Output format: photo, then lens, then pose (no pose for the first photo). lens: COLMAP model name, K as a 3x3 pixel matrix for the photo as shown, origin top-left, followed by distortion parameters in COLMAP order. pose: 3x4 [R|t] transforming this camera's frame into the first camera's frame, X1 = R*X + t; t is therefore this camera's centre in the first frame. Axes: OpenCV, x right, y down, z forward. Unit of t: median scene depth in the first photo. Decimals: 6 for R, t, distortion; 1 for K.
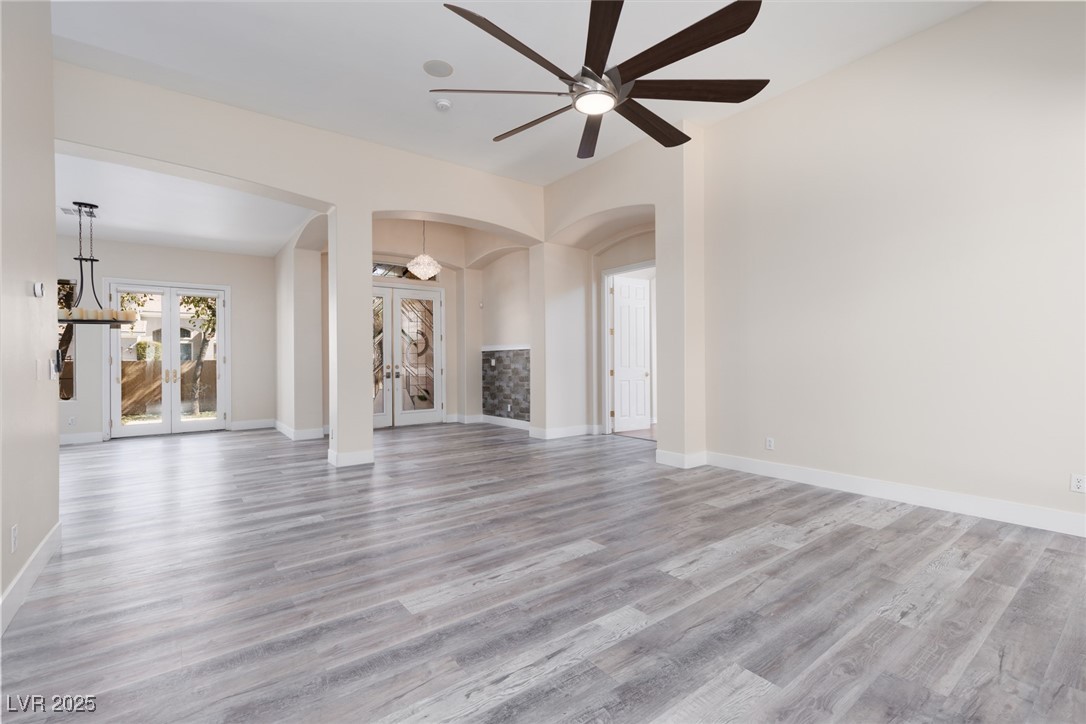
lens RADIAL K [[481.5, 0, 545.2], [0, 481.5, 360.0], [0, 0, 1]] dist [-0.042218, -0.000223]
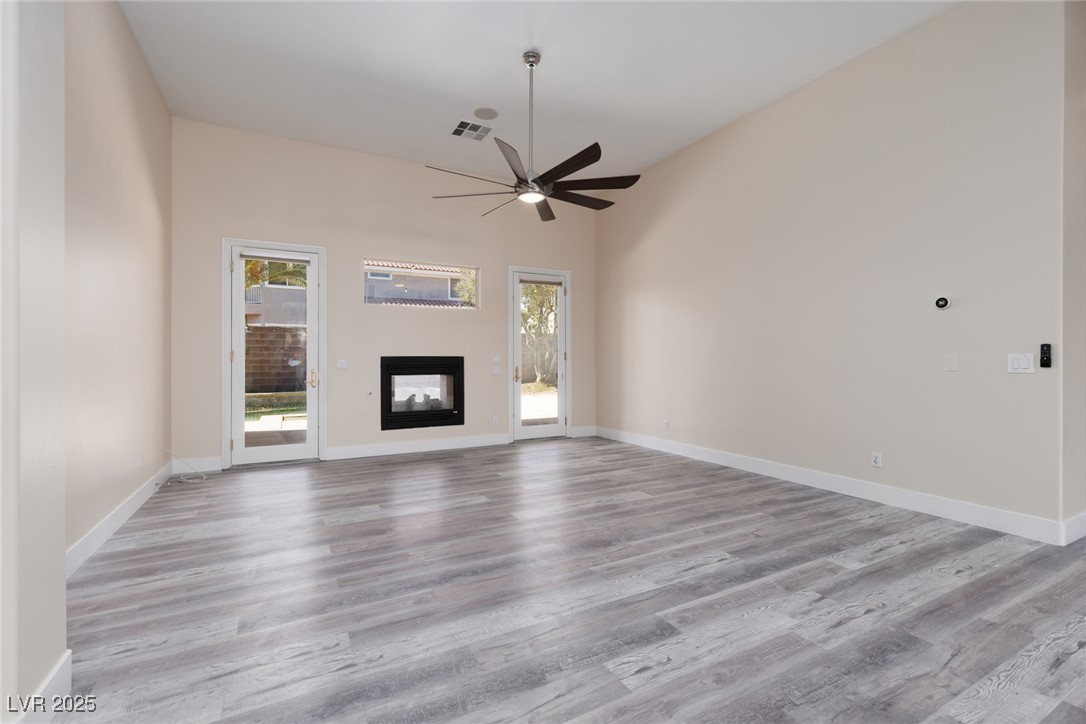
lens RADIAL K [[481.5, 0, 541.2], [0, 481.5, 369.1], [0, 0, 1]] dist [-0.042218, -0.000223]
pose [[-0.986109, 0.009227, 0.165844, -0.154171], [0.011786, 0.999826, 0.014450, 0.004148], [-0.165682, 0.016204, -0.986046, 2.152583]]
